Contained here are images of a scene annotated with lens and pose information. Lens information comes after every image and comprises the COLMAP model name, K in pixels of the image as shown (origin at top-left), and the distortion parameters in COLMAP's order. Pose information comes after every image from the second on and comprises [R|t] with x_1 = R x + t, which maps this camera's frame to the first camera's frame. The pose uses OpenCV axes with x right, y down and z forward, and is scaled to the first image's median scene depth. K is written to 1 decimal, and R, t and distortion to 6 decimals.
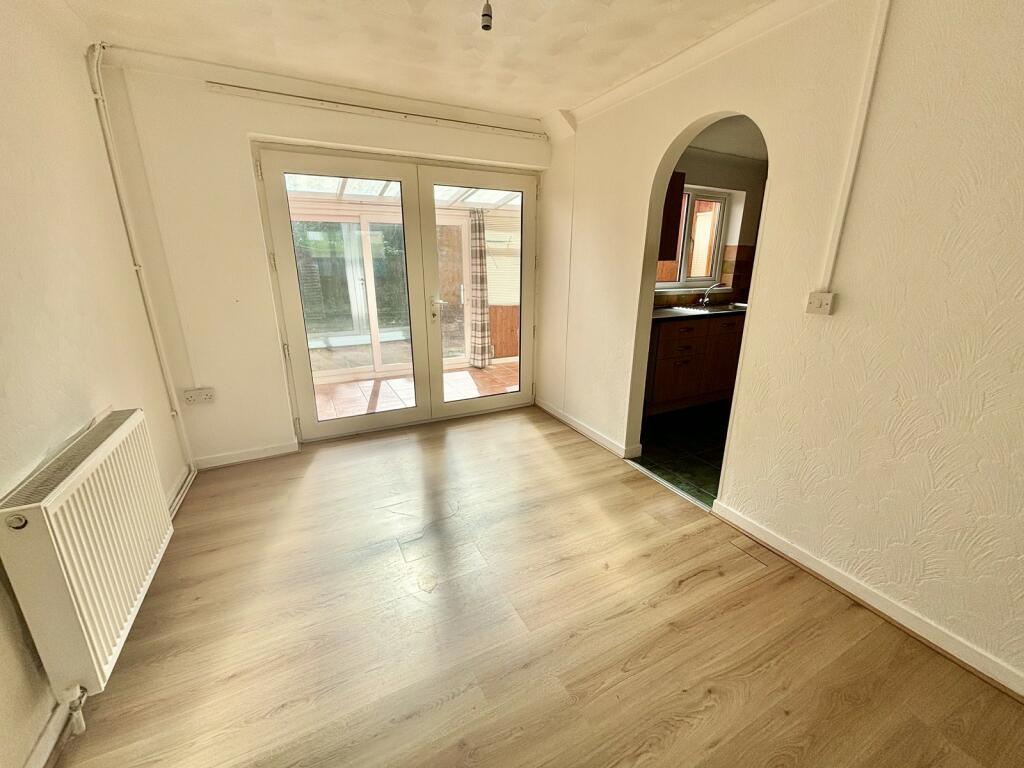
lens RADIAL K [[415.0, 0, 511.1], [0, 415.0, 382.2], [0, 0, 1]] dist [-0.000323, -0.000014]
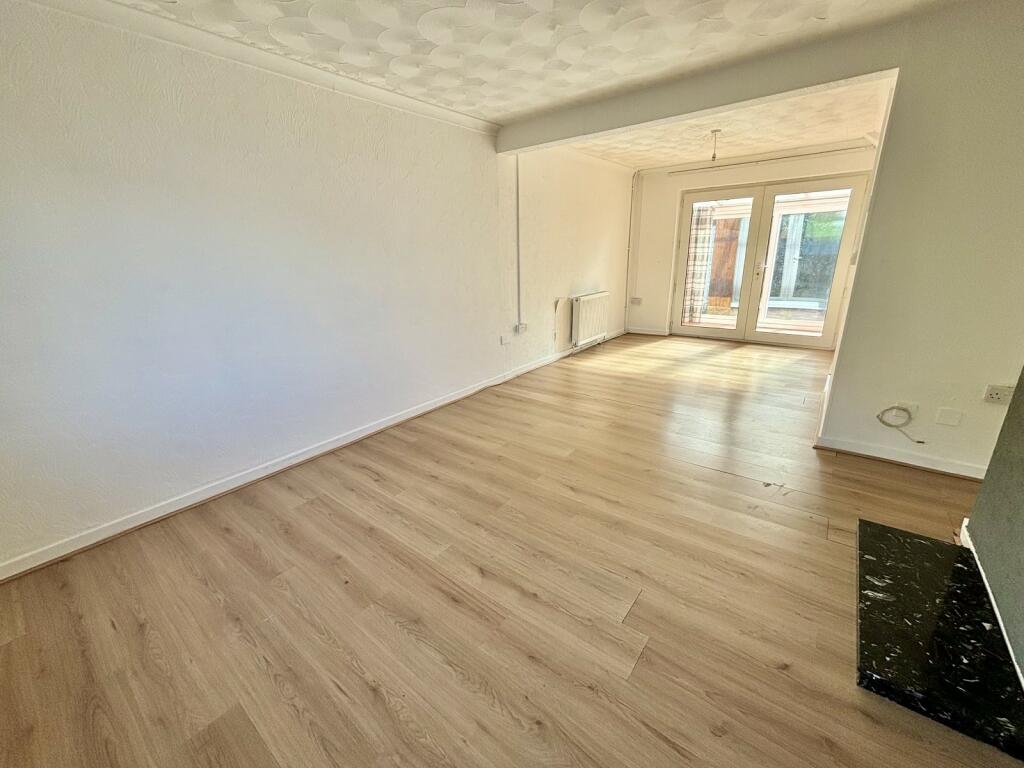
lens RADIAL K [[415.0, 0, 511.0], [0, 415.0, 381.0], [0, 0, 1]] dist [-0.000323, -0.000014]
pose [[0.427208, 0.259843, -0.866011, 1.039125], [-0.230146, 0.957517, 0.173766, 0.201967], [0.874372, 0.125075, 0.468861, -0.645614]]
